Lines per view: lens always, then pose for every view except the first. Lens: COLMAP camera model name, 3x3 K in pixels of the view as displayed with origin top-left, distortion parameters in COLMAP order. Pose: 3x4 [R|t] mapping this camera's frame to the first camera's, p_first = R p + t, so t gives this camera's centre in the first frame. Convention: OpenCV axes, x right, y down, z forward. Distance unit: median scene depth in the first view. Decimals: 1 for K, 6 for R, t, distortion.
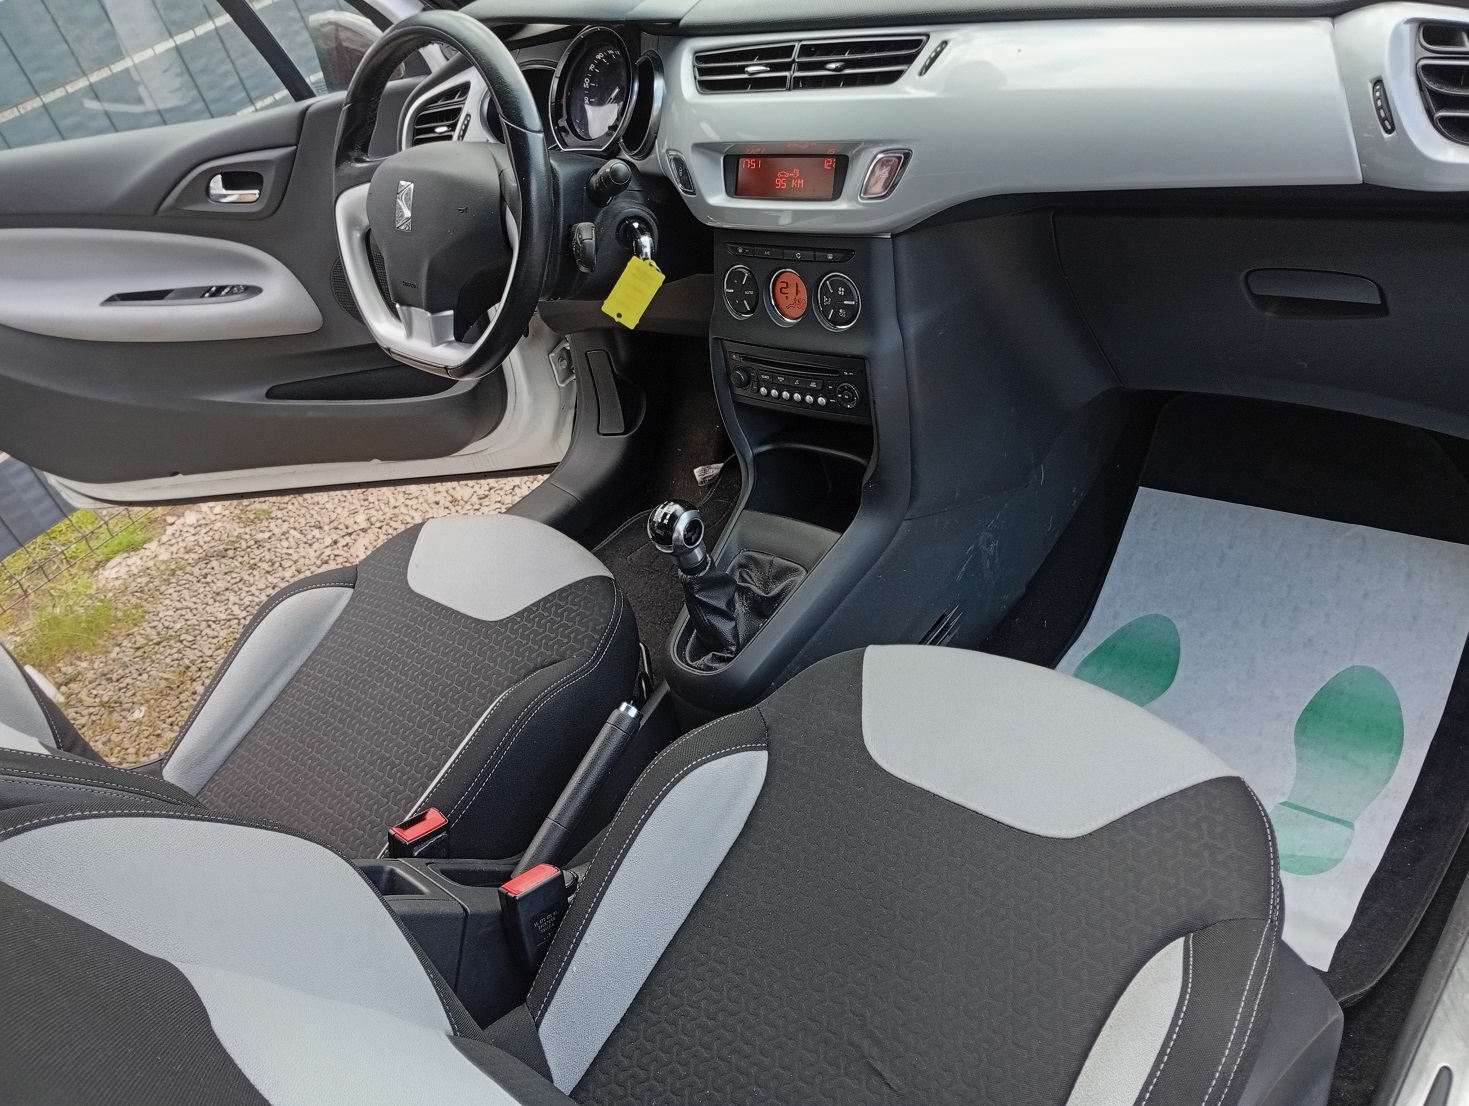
lens RADIAL K [[1176.6, 0, 736.5], [0, 1176.6, 534.3], [0, 0, 1]] dist [0.127122, -0.292532]
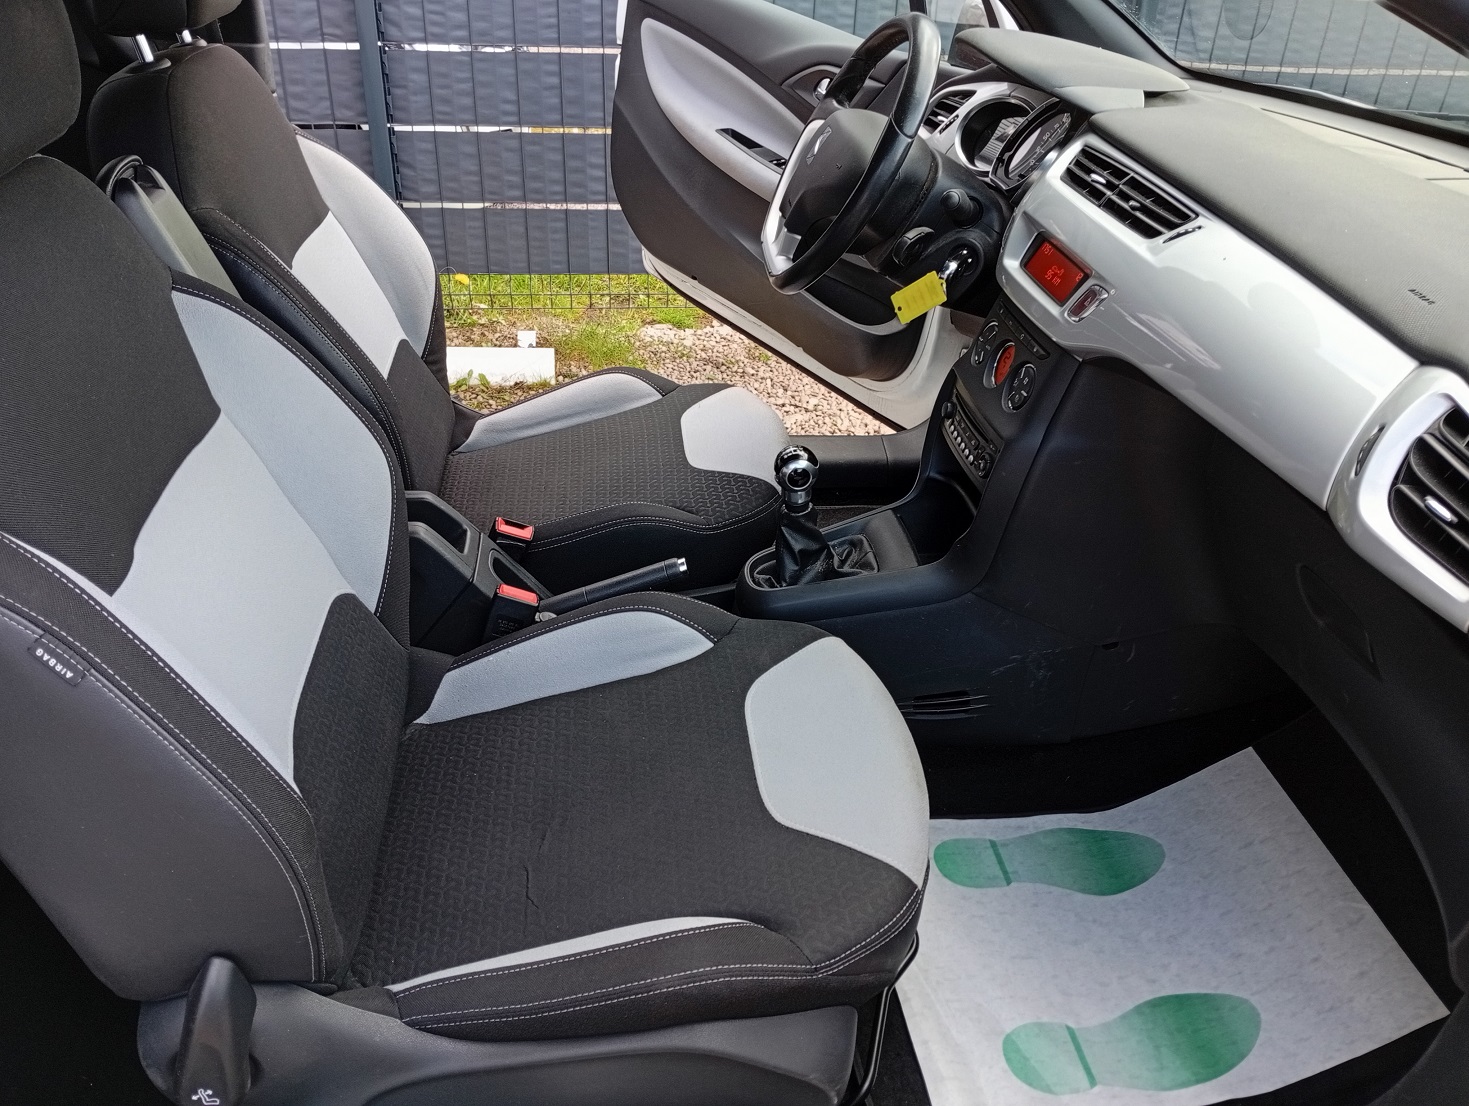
lens RADIAL K [[1134.6, 0, 734.5], [0, 1134.6, 553.0], [0, 0, 1]] dist [0.097995, -0.196124]
pose [[0.690234, 0.600814, -0.403237, 0.388514], [-0.588998, 0.790222, 0.169206, -0.088637], [0.420308, 0.120714, 0.899316, -0.055993]]
